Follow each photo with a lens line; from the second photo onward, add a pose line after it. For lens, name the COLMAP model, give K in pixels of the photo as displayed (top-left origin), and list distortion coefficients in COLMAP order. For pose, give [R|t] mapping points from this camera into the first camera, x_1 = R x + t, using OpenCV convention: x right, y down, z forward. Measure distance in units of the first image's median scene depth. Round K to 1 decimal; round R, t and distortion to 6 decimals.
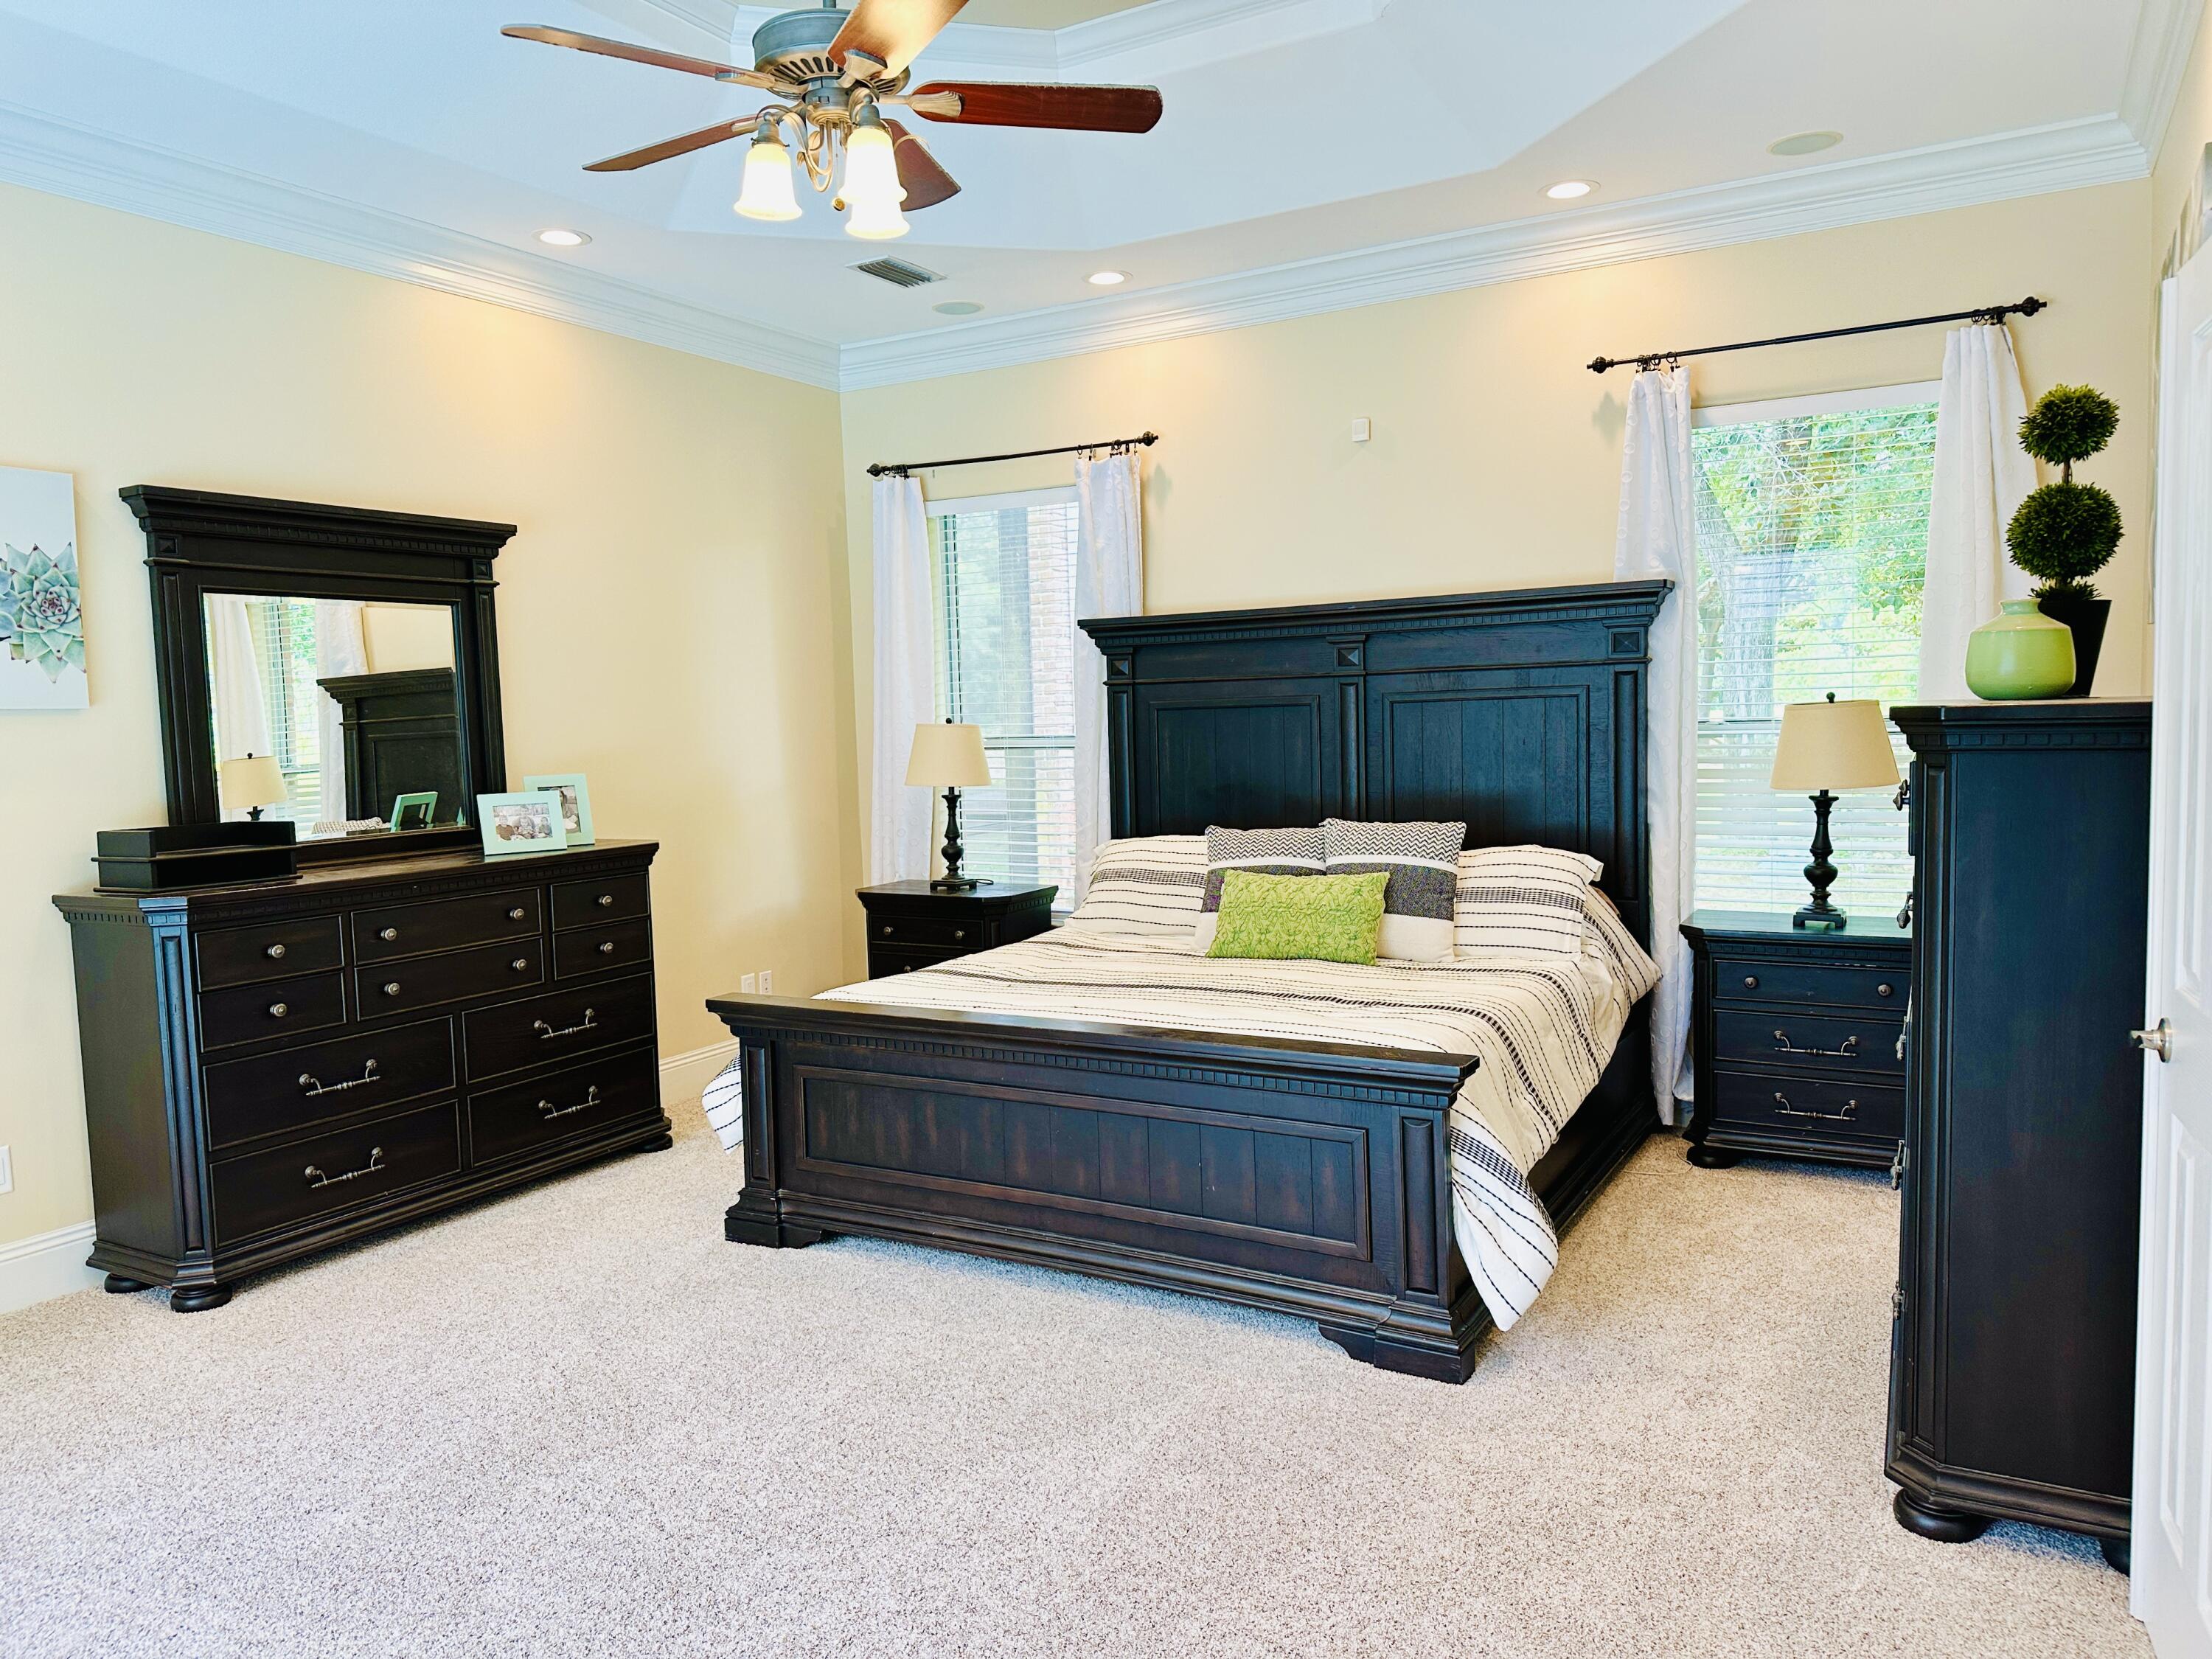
lens RADIAL K [[1557.5, 0, 1105.3], [0, 1557.5, 844.8], [0, 0, 1]] dist [0.073572, -0.079606]
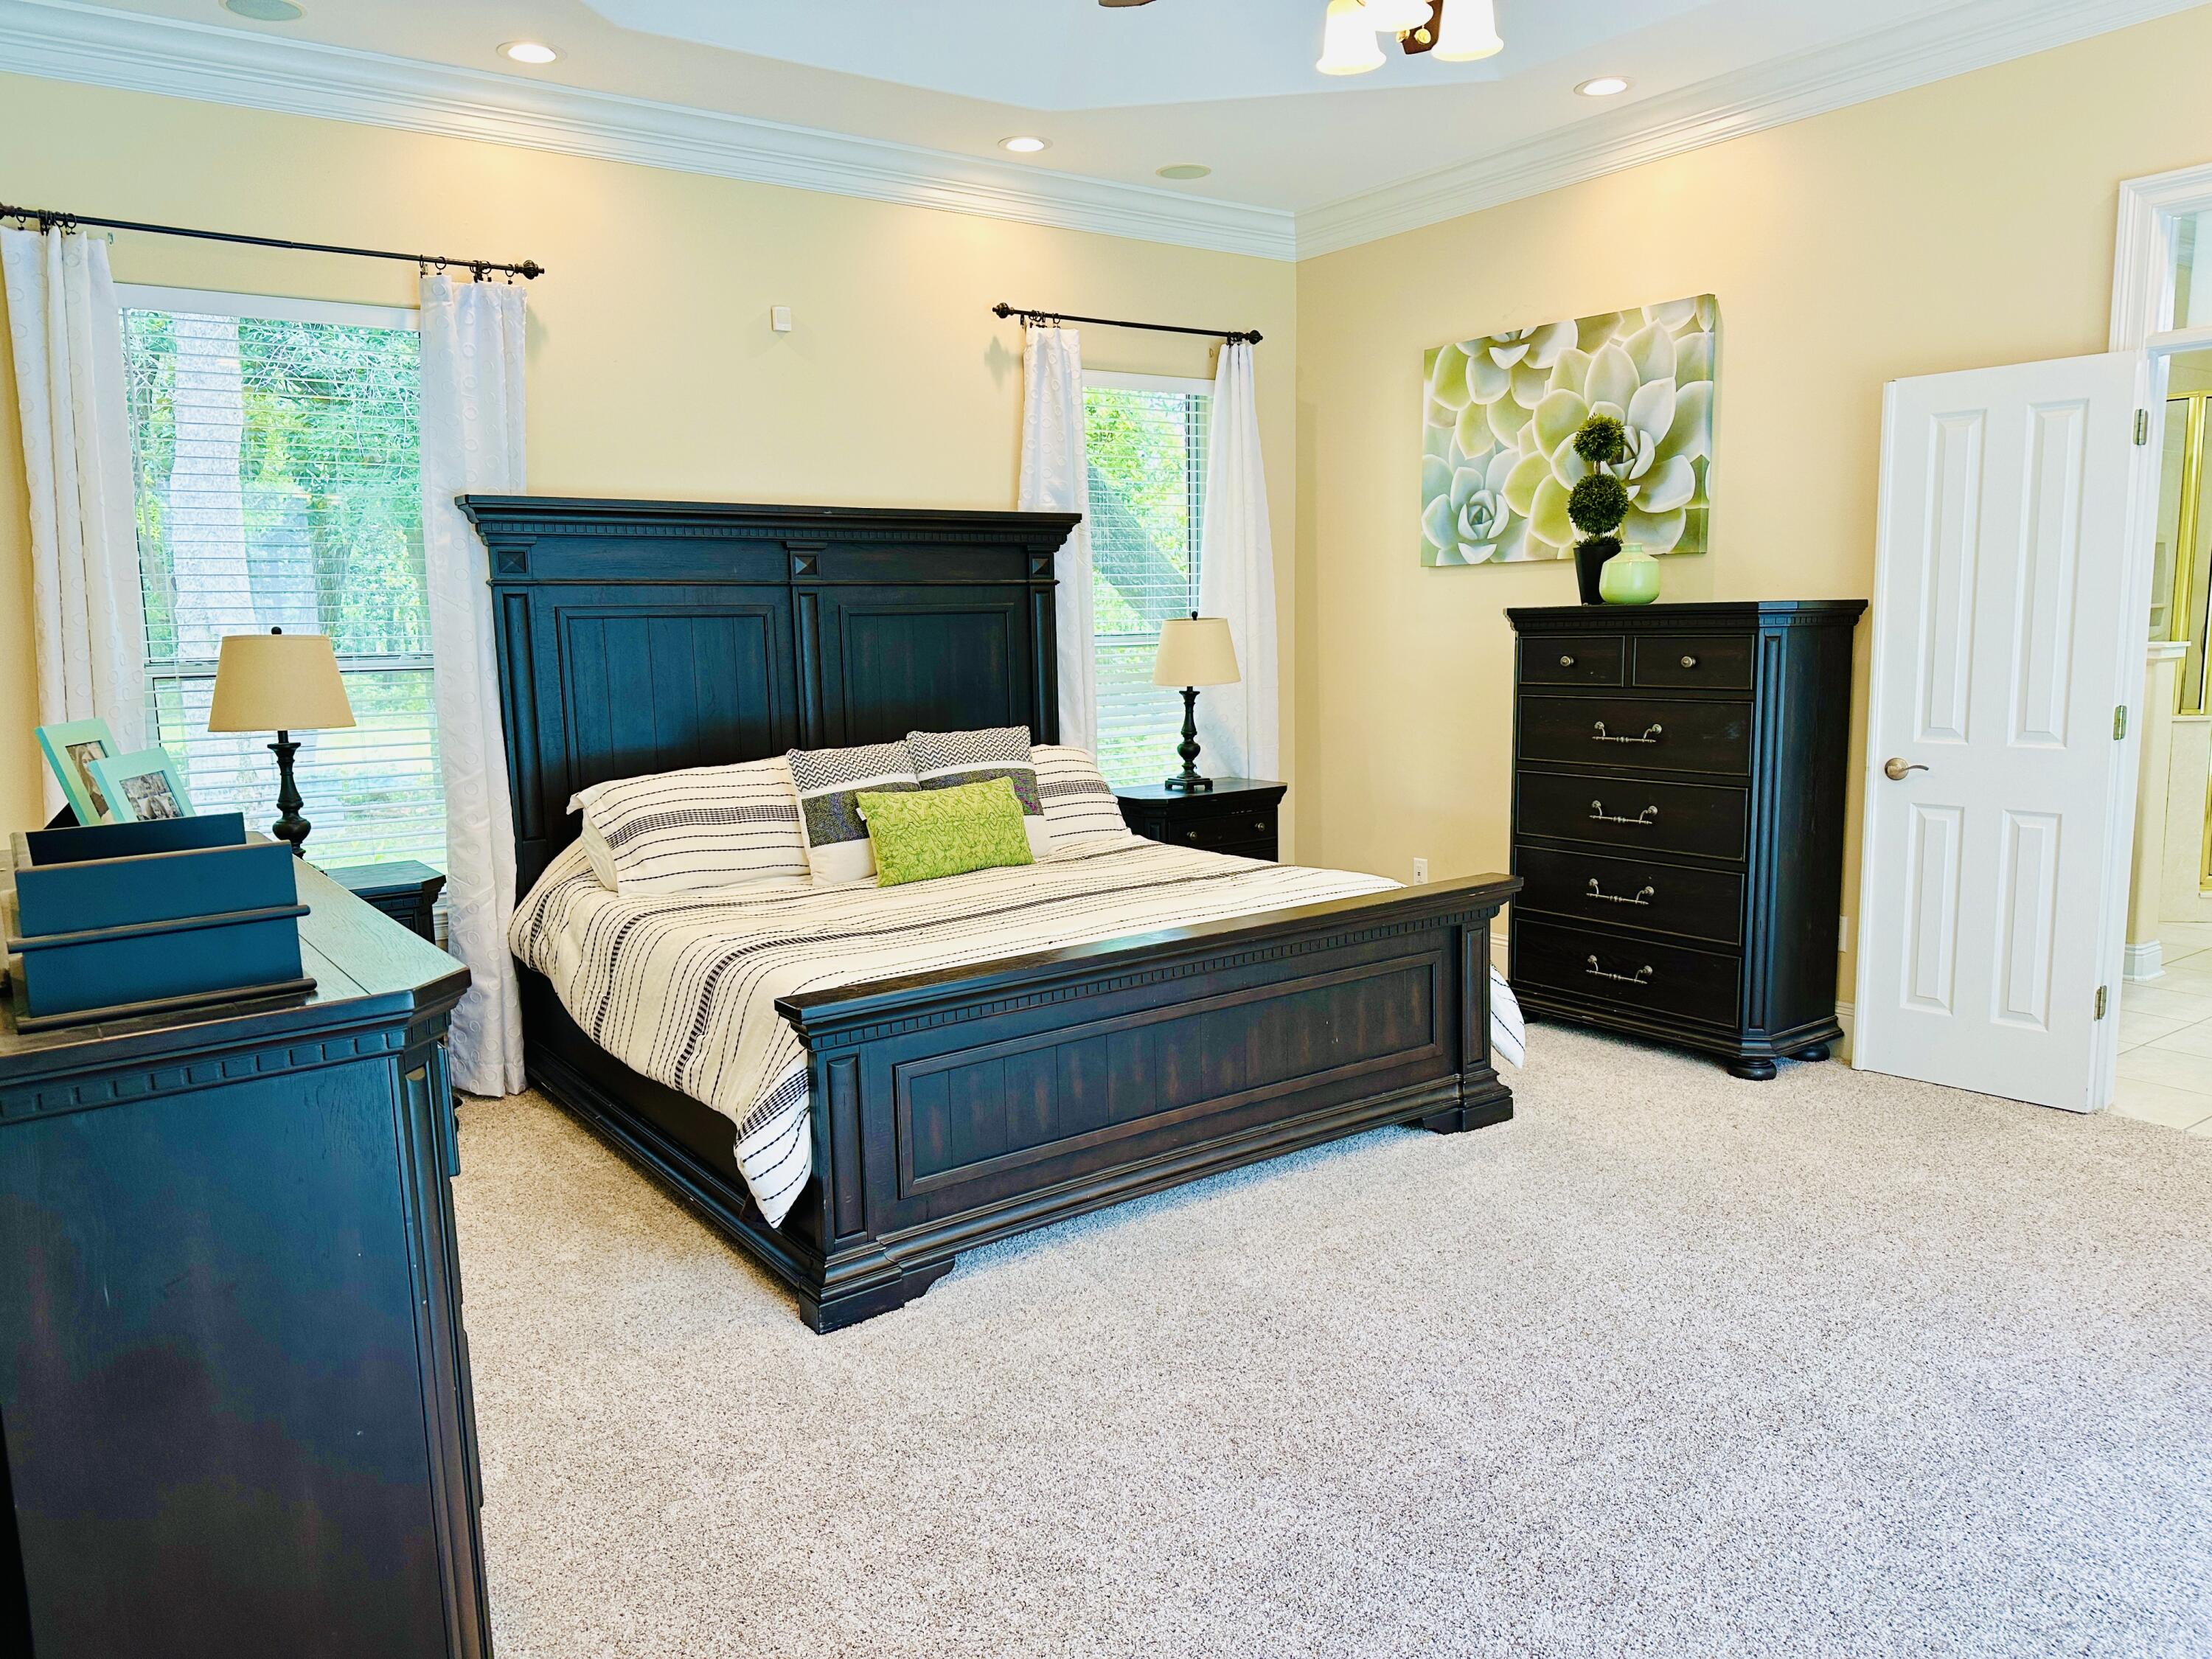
lens RADIAL K [[1557.5, 0, 1105.3], [0, 1557.5, 844.8], [0, 0, 1]] dist [0.073572, -0.079606]
pose [[0.401726, -0.111331, 0.908967, -0.756184], [0.091601, 0.992490, 0.081077, -0.015209], [-0.911167, 0.050692, 0.408907, 0.537458]]
